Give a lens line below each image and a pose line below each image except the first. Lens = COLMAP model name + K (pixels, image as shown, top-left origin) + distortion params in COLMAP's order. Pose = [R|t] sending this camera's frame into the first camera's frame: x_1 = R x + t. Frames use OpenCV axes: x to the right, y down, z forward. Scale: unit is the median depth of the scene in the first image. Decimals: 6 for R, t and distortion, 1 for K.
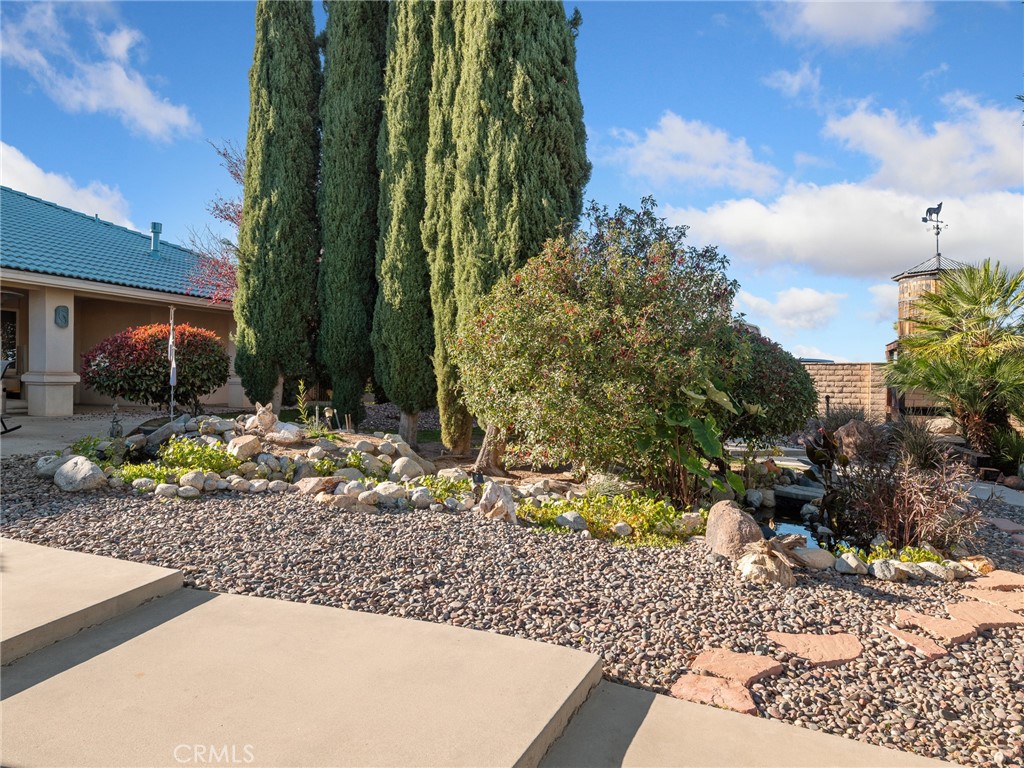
lens RADIAL K [[663.4, 0, 511.9], [0, 663.4, 382.0], [0, 0, 1]] dist [0.000426, 0.000060]
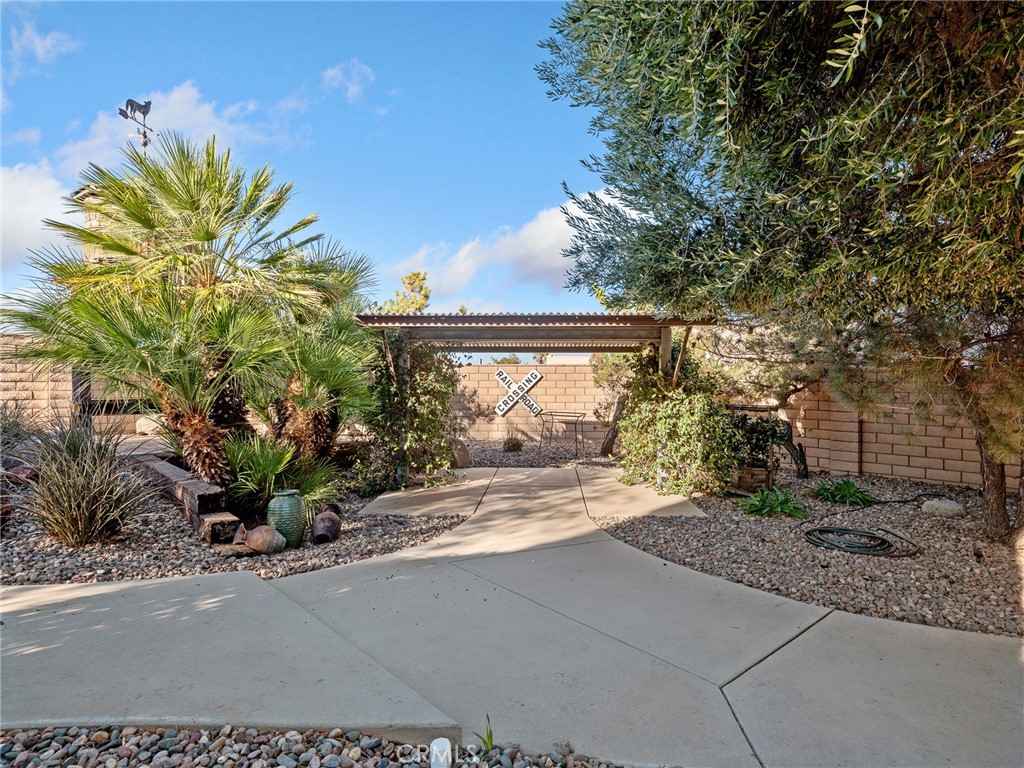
lens RADIAL K [[571.9, 0, 517.3], [0, 571.9, 381.5], [0, 0, 1]] dist [-0.001924, 0.000682]
pose [[0.448702, -0.016851, 0.893523, 0.408238], [0.006916, 0.999858, 0.015384, 0.018510], [-0.893655, -0.000724, 0.448755, 0.566361]]
